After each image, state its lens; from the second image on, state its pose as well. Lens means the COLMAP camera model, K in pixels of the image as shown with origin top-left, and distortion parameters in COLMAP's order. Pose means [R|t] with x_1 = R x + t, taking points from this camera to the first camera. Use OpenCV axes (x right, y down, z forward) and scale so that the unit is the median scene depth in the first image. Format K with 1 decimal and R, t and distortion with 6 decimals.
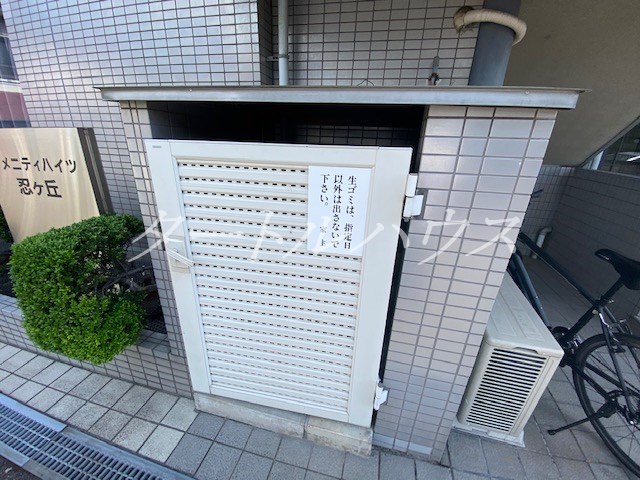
lens RADIAL K [[266.2, 0, 318.8], [0, 266.2, 240.0], [0, 0, 1]] dist [-0.015320, -0.000827]
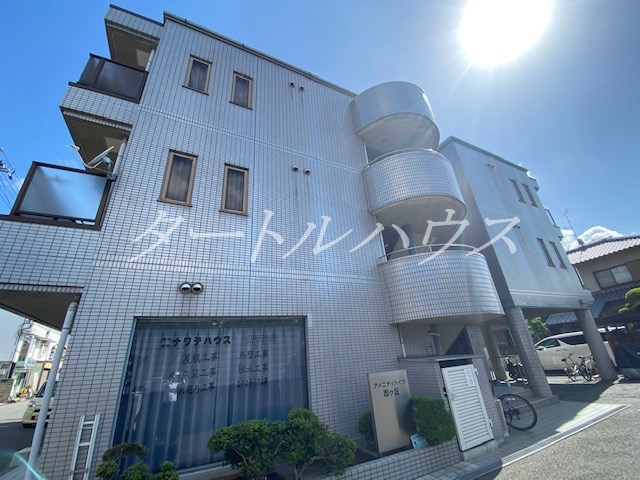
lens RADIAL K [[266.2, 0, 320.8], [0, 266.2, 240.2], [0, 0, 1]] dist [-0.015320, -0.000827]
pose [[0.761922, 0.193170, 0.618191, -3.865061], [0.319442, 0.718231, -0.618144, 0.157290], [-0.563410, 0.668454, 0.485529, -1.146613]]
